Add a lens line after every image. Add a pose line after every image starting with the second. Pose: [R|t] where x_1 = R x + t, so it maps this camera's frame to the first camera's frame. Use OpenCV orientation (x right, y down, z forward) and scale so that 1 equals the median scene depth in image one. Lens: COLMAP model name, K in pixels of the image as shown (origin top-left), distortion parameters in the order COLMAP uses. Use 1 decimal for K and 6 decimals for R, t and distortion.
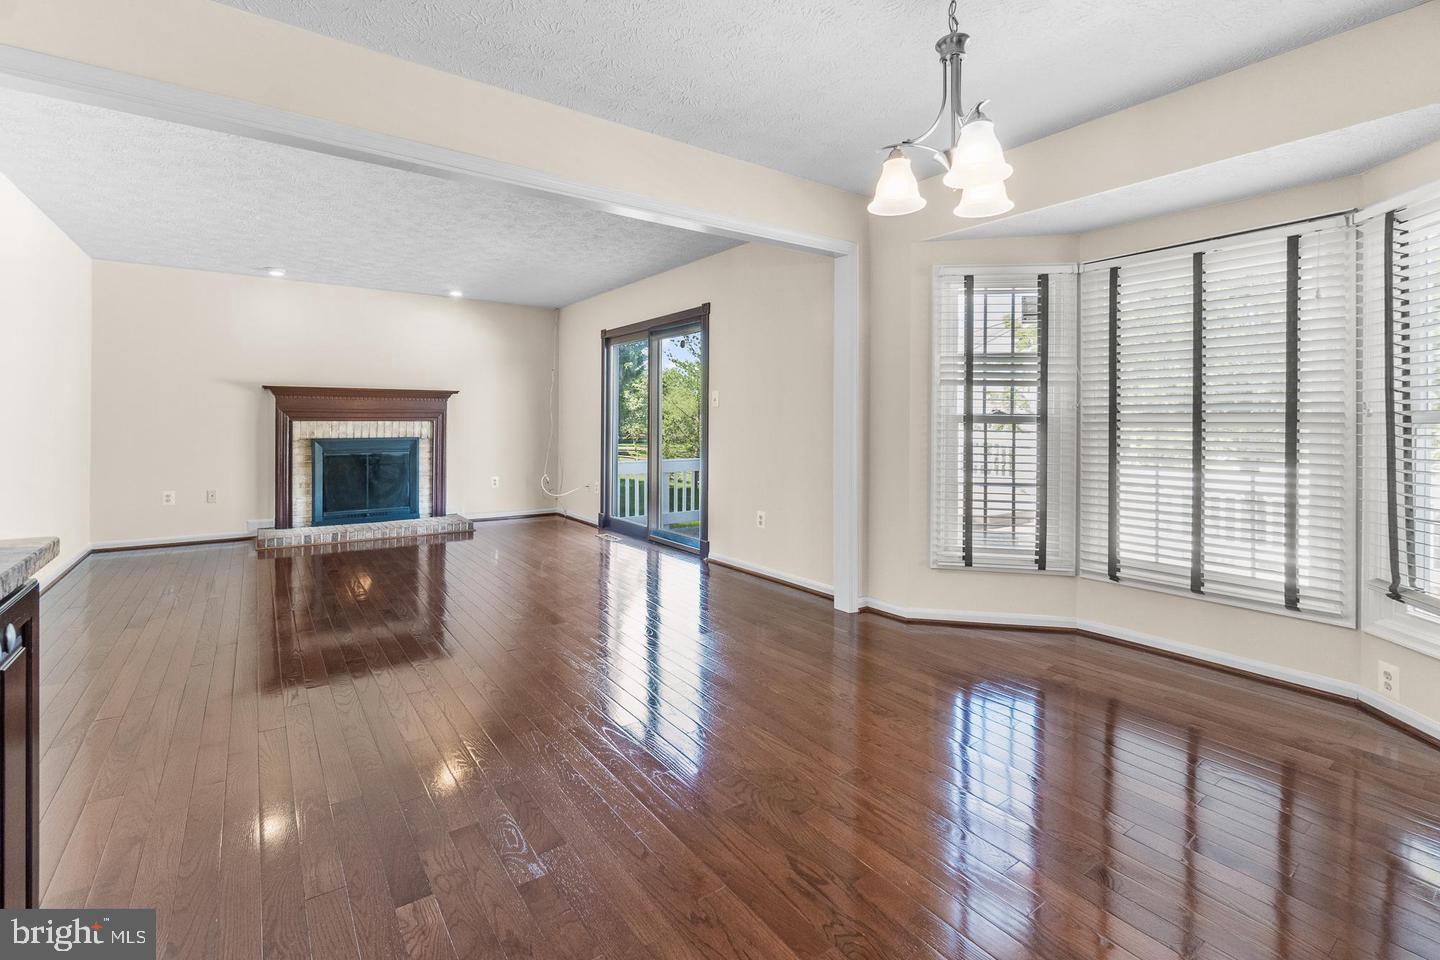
lens RADIAL K [[643.7, 0, 717.3], [0, 643.7, 420.5], [0, 0, 1]] dist [-0.012087, 0.001829]
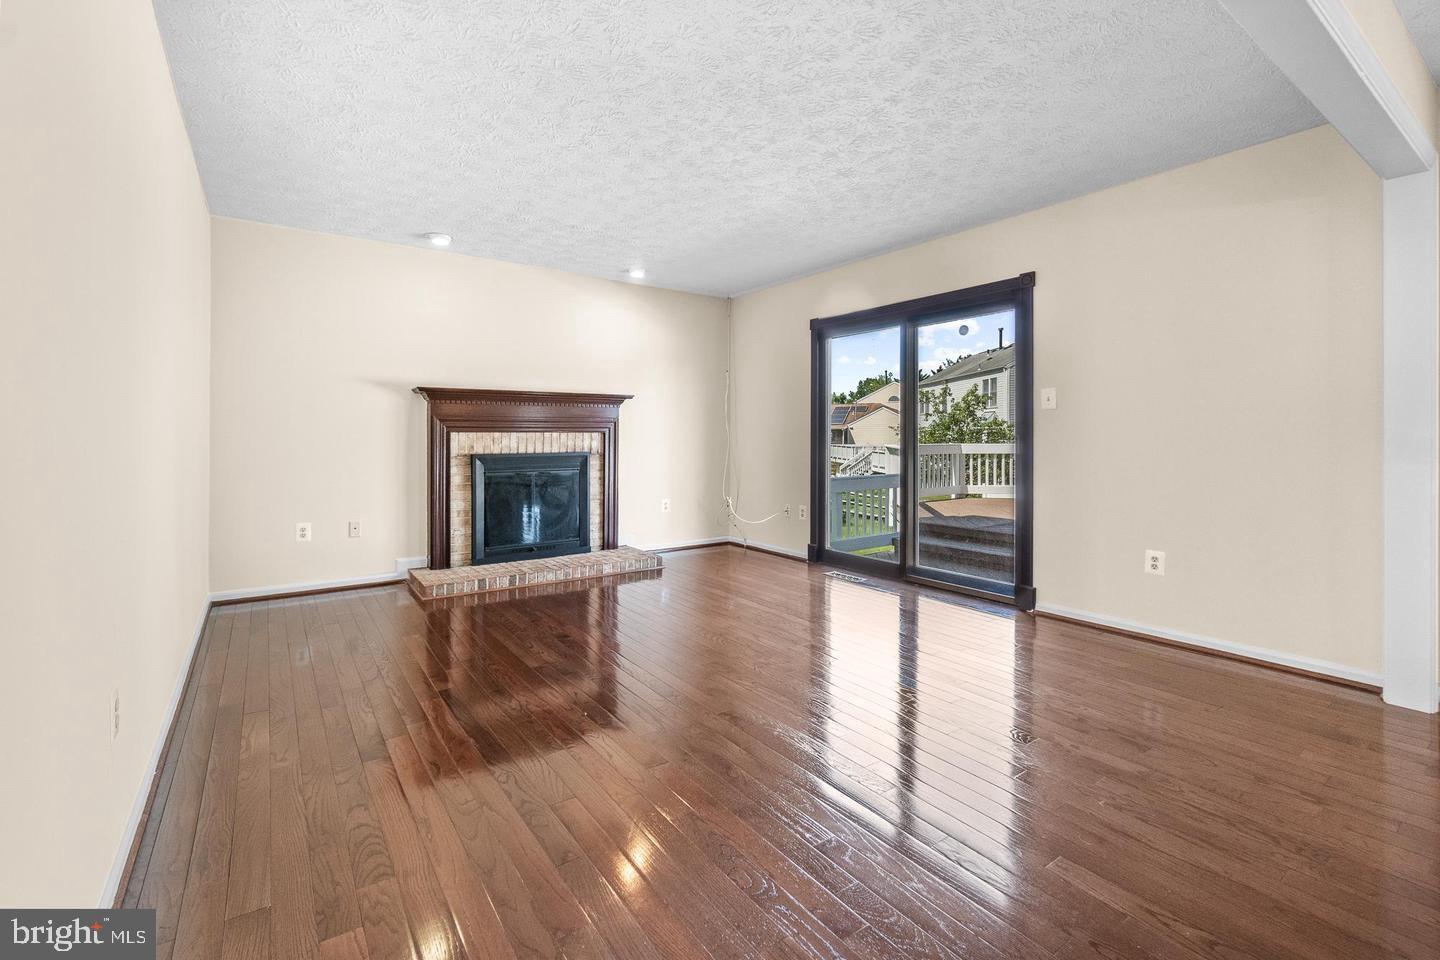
lens RADIAL K [[643.7, 0, 735.7], [0, 643.7, 430.4], [0, 0, 1]] dist [-0.012087, 0.001829]
pose [[0.999987, -0.004855, -0.001557, -0.303791], [0.004846, 0.999971, -0.005886, 0.005069], [0.001586, 0.005878, 0.999981, 0.205614]]
